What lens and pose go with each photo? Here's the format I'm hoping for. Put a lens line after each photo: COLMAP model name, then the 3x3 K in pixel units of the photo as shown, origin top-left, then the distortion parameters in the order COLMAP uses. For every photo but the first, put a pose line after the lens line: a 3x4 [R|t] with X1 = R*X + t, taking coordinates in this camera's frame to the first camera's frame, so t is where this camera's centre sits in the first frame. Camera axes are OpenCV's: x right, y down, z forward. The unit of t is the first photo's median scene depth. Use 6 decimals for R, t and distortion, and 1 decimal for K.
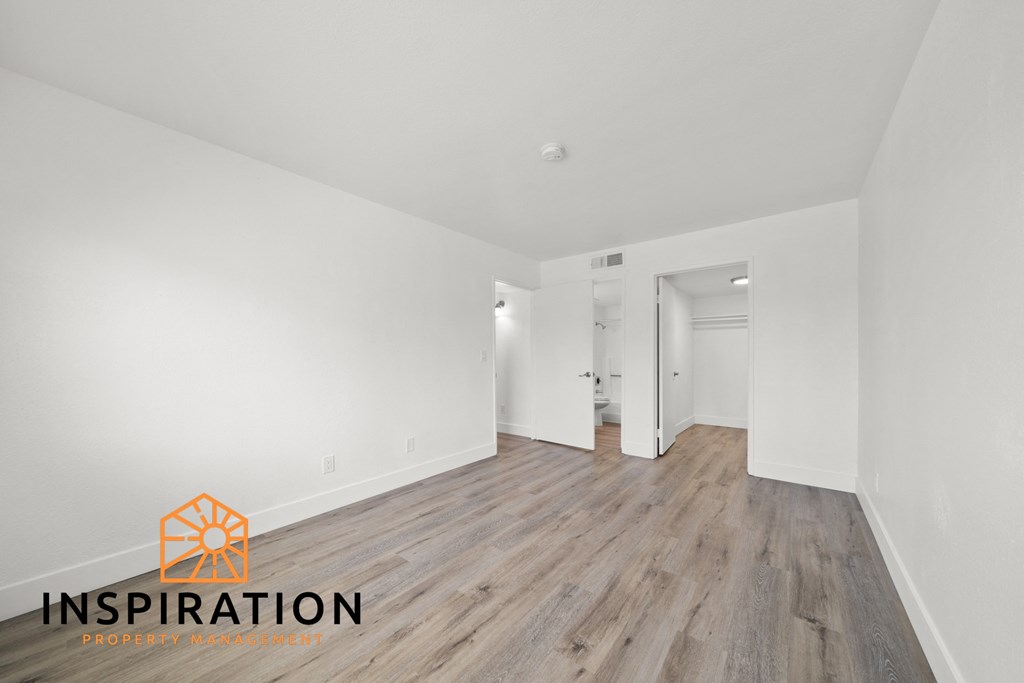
lens RADIAL K [[350.7, 0, 506.5], [0, 350.7, 358.0], [0, 0, 1]] dist [-0.014630, 0.000464]
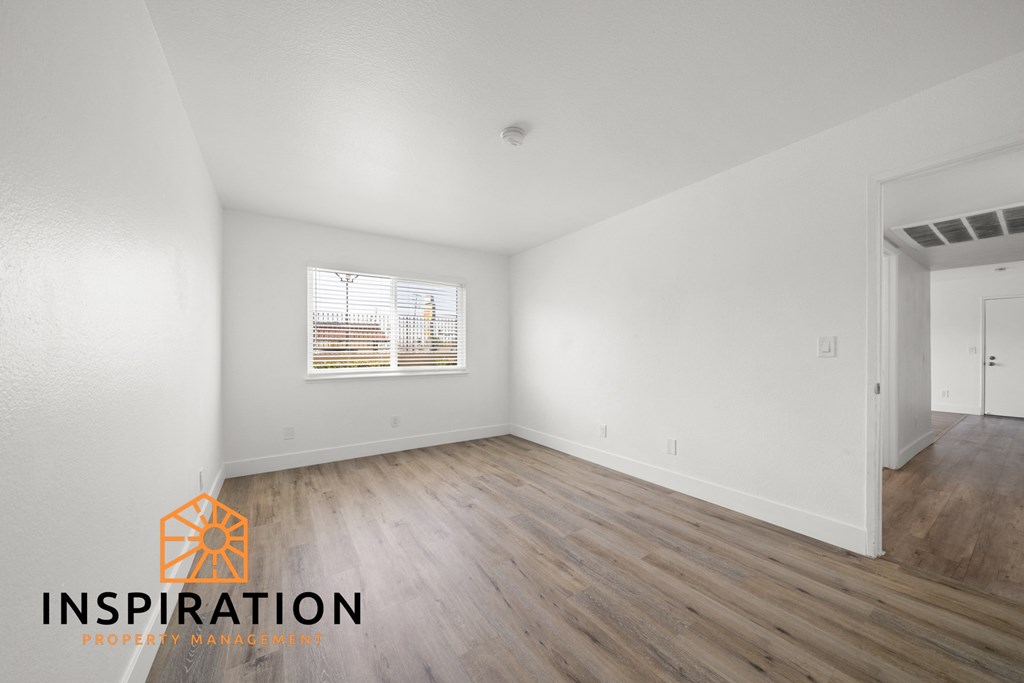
lens RADIAL K [[350.7, 0, 502.0], [0, 350.7, 348.9], [0, 0, 1]] dist [-0.014630, 0.000464]
pose [[-0.303711, 0.005498, -0.952748, 0.983373], [0.002242, 0.999985, 0.005056, -0.009235], [0.952761, -0.000601, -0.303719, 1.190046]]
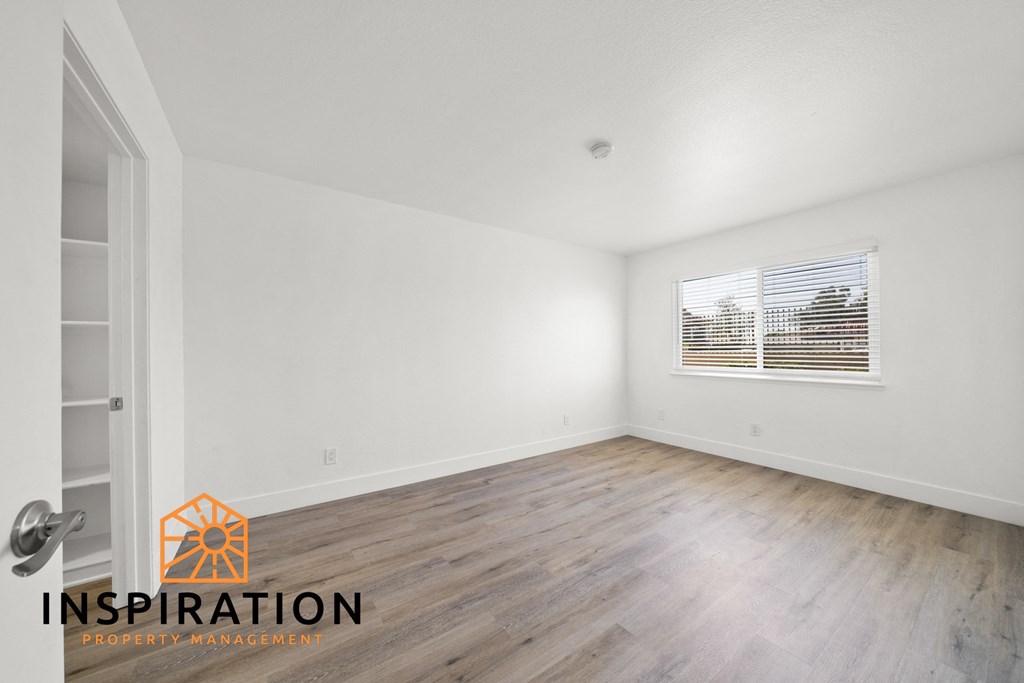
lens RADIAL K [[350.7, 0, 513.0], [0, 350.7, 341.6], [0, 0, 1]] dist [-0.014630, 0.000464]
pose [[-0.963409, 0.017964, 0.267432, 0.108668], [0.012868, 0.999701, -0.020795, -0.012359], [-0.267725, -0.016593, -0.963352, 1.921405]]
